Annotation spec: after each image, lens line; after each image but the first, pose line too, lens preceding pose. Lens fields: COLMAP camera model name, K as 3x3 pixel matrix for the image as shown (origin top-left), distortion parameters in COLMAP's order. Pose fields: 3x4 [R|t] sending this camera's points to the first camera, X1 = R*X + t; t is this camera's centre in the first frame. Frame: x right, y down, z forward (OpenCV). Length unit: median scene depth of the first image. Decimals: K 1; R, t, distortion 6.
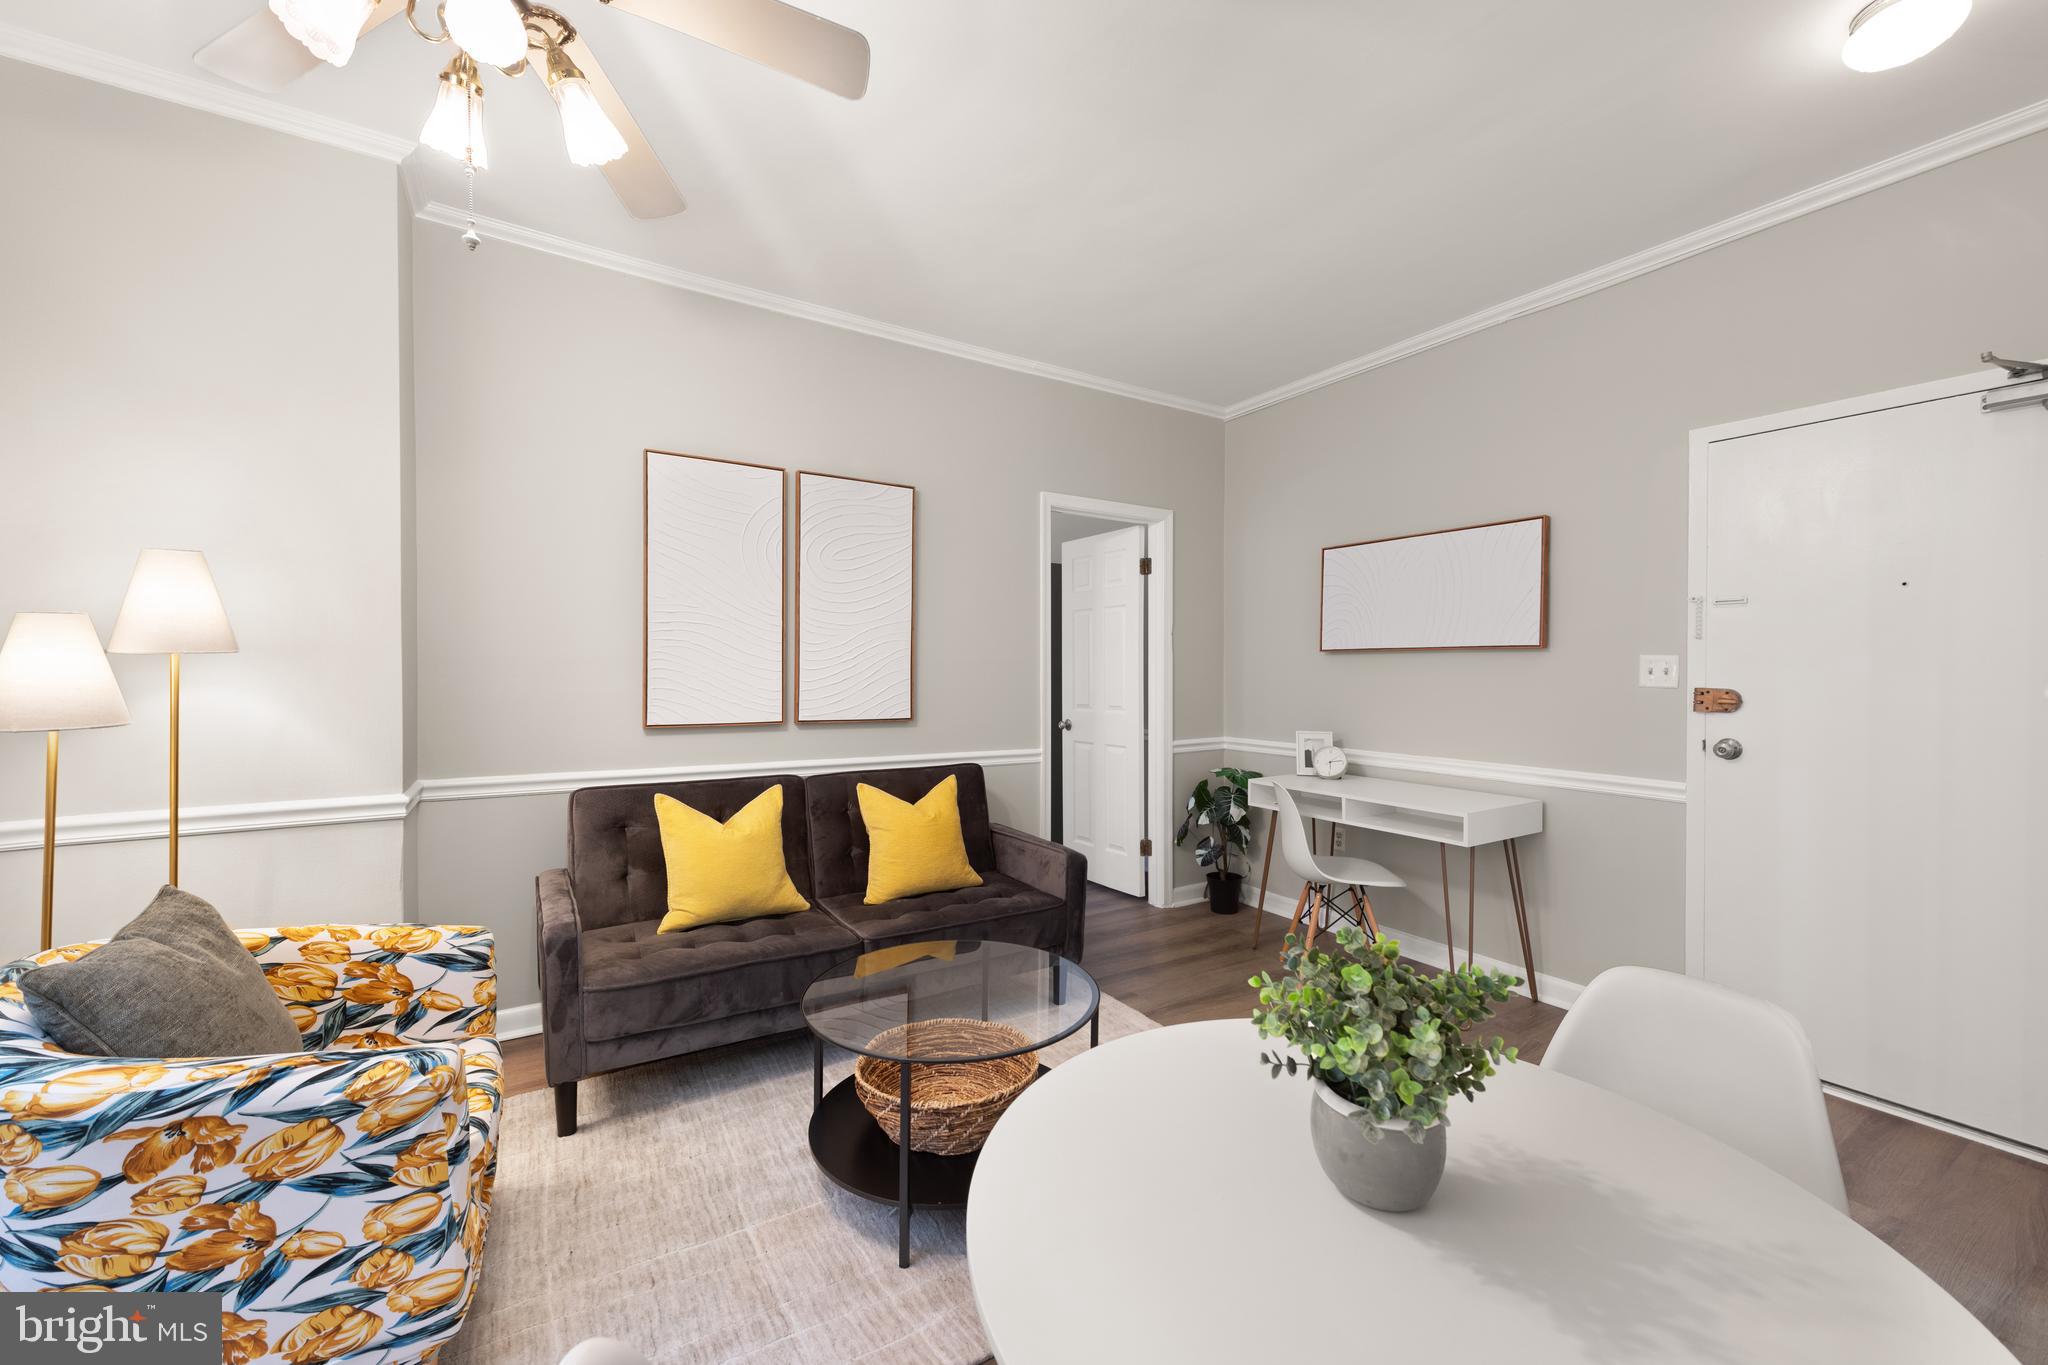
lens RADIAL K [[819.7, 0, 1043.5], [0, 819.7, 672.8], [0, 0, 1]] dist [0.013270, -0.003800]
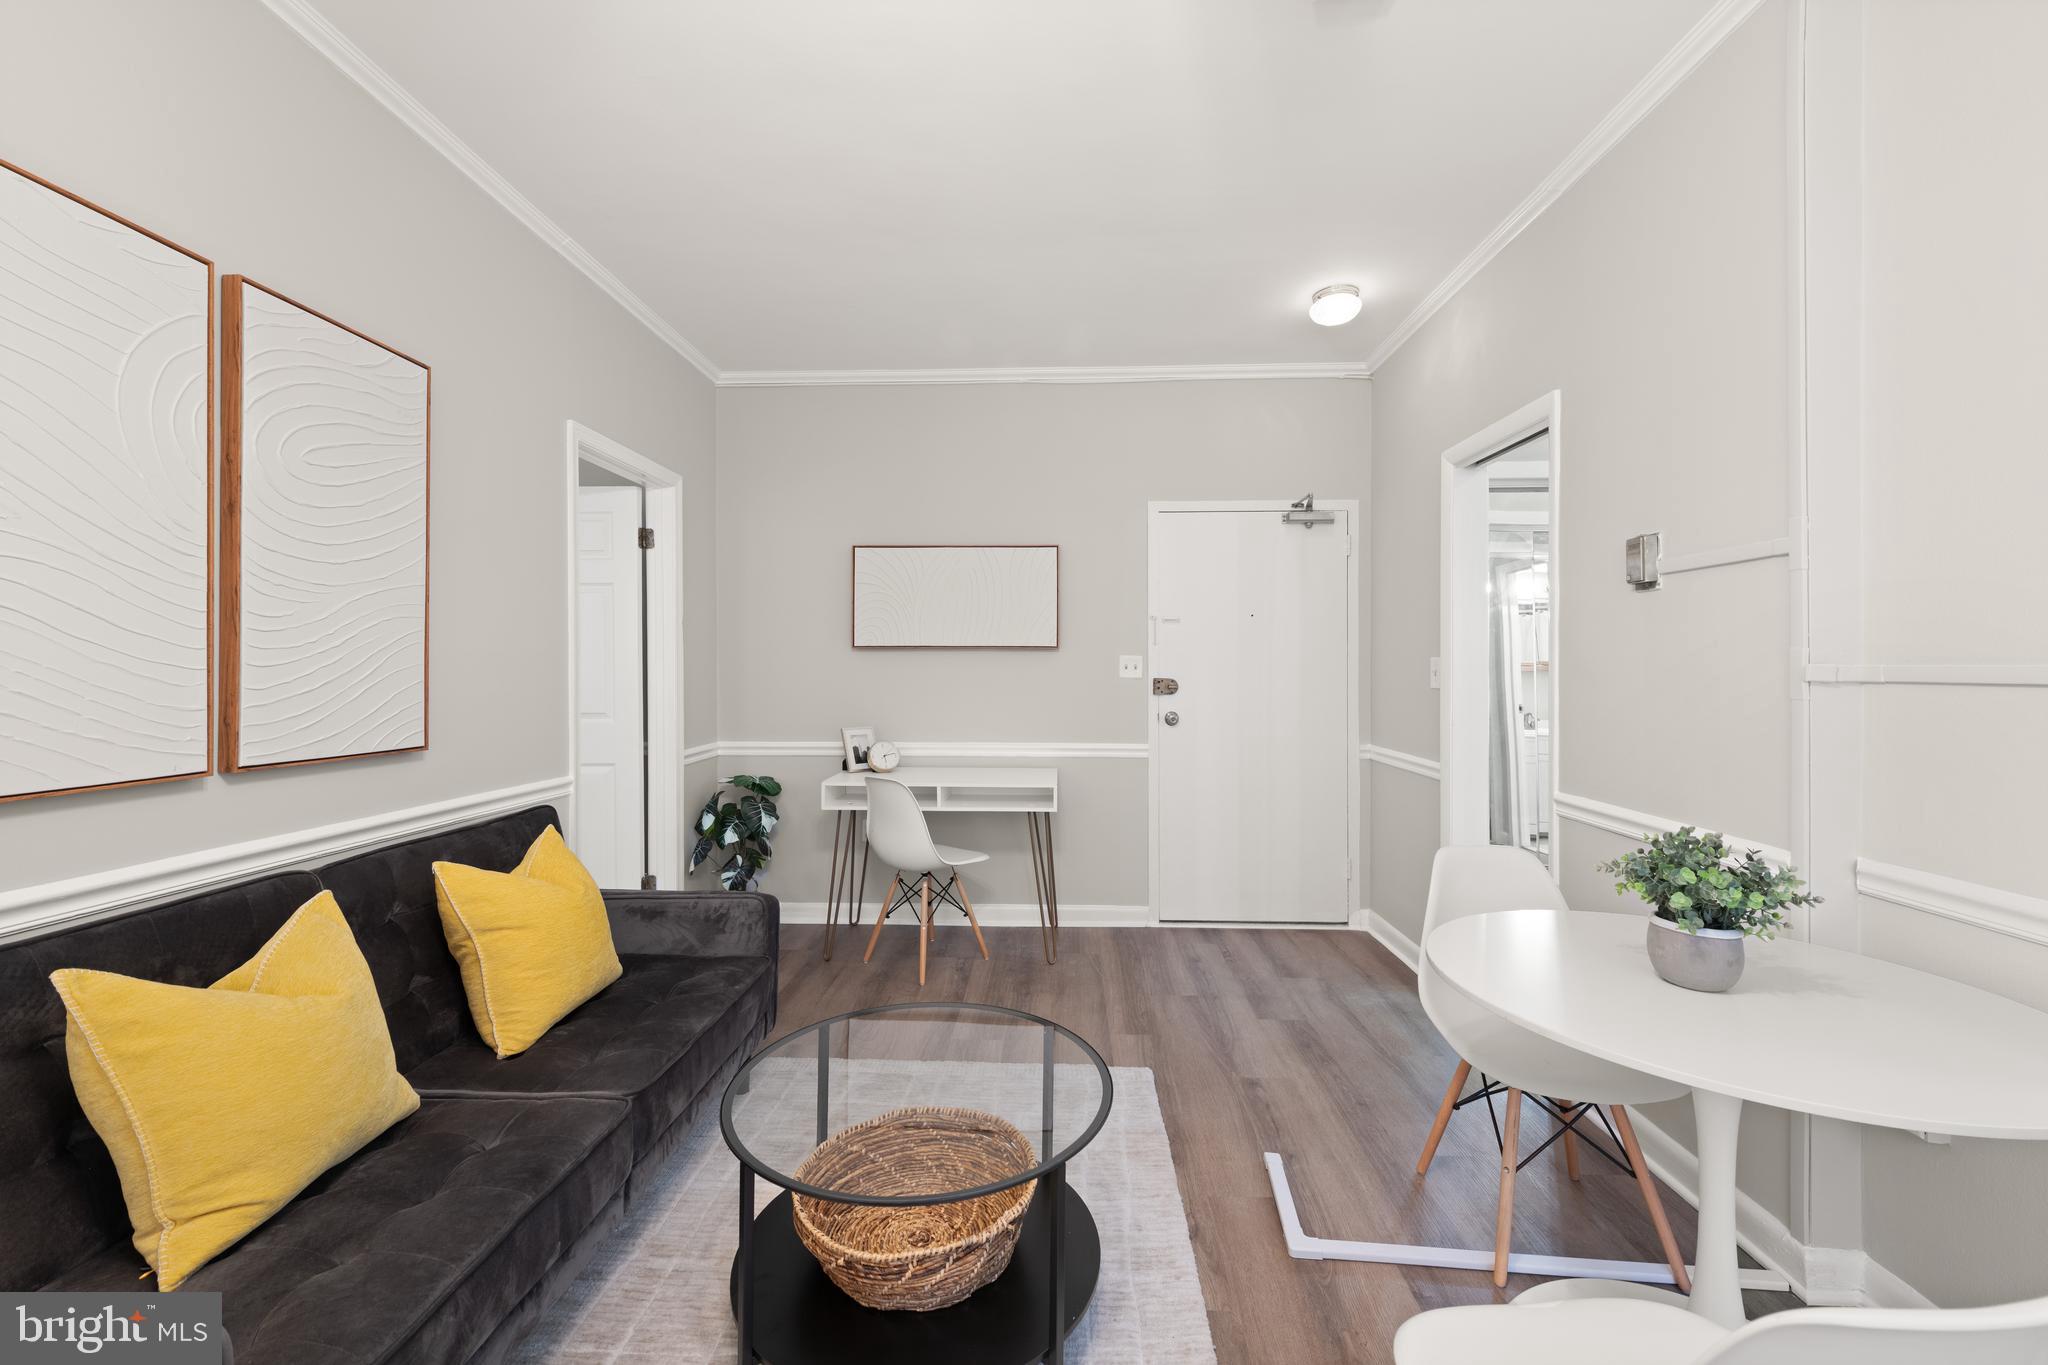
lens RADIAL K [[819.7, 0, 1037.1], [0, 819.7, 658.6], [0, 0, 1]] dist [0.013270, -0.003800]
pose [[0.563291, 0.006632, 0.826232, -0.408124], [0.002708, 0.999948, -0.009873, -0.002171], [-0.826254, 0.007799, 0.563244, 0.277816]]
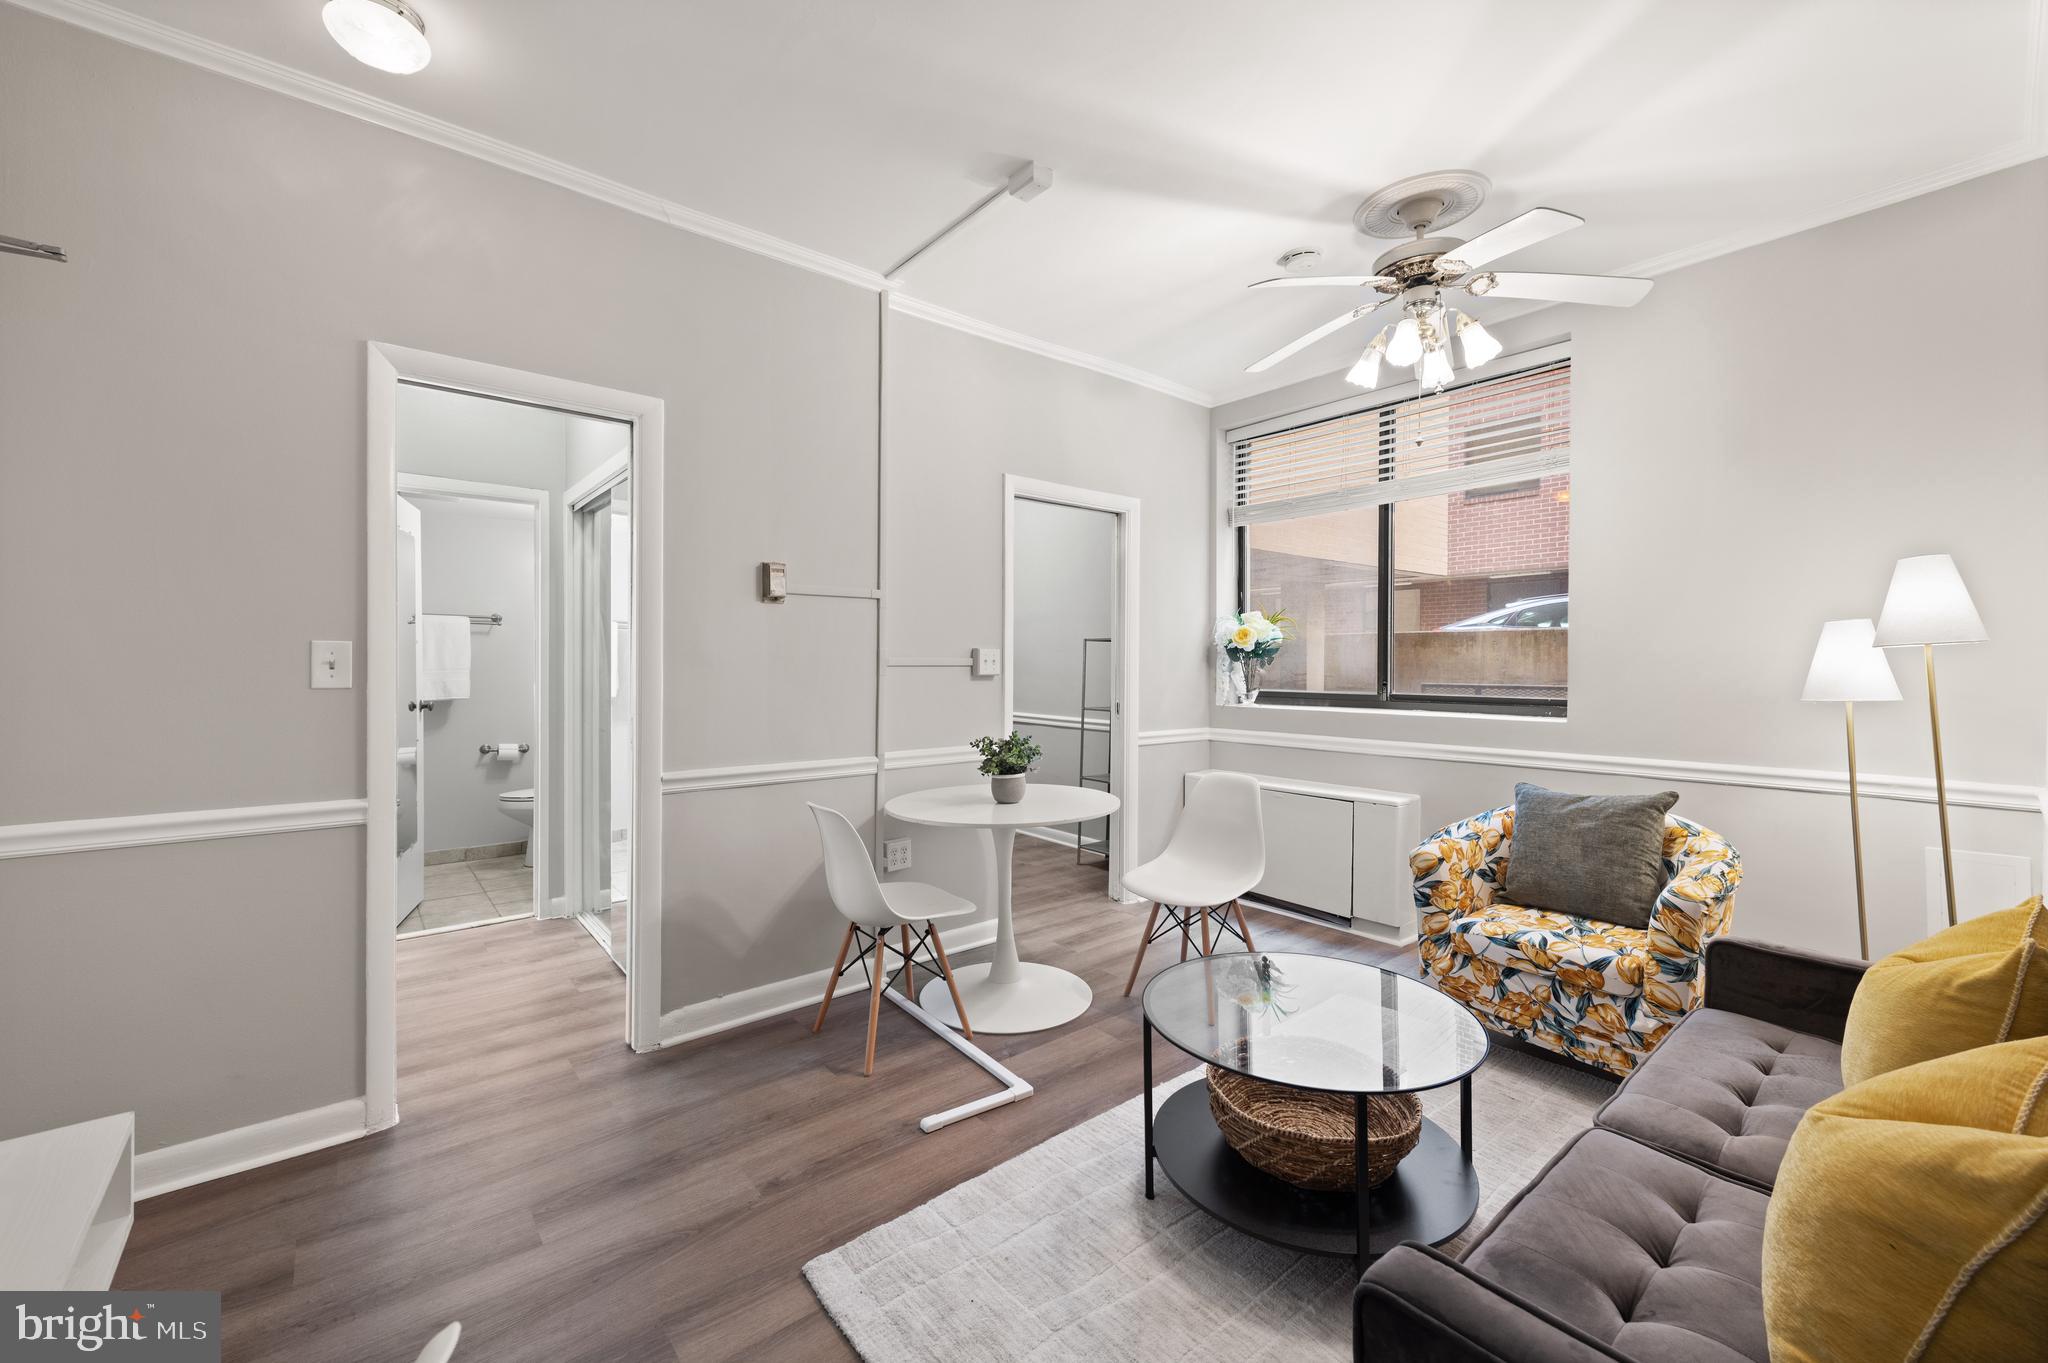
lens RADIAL K [[817.5, 0, 1028.9], [0, 817.5, 666.9], [0, 0, 1]] dist [0.013544, -0.002819]
pose [[-0.992178, 0.000312, -0.124834, 0.184197], [-0.000340, 0.999986, 0.005202, 0.003743], [0.124834, 0.005204, -0.992164, 1.101157]]
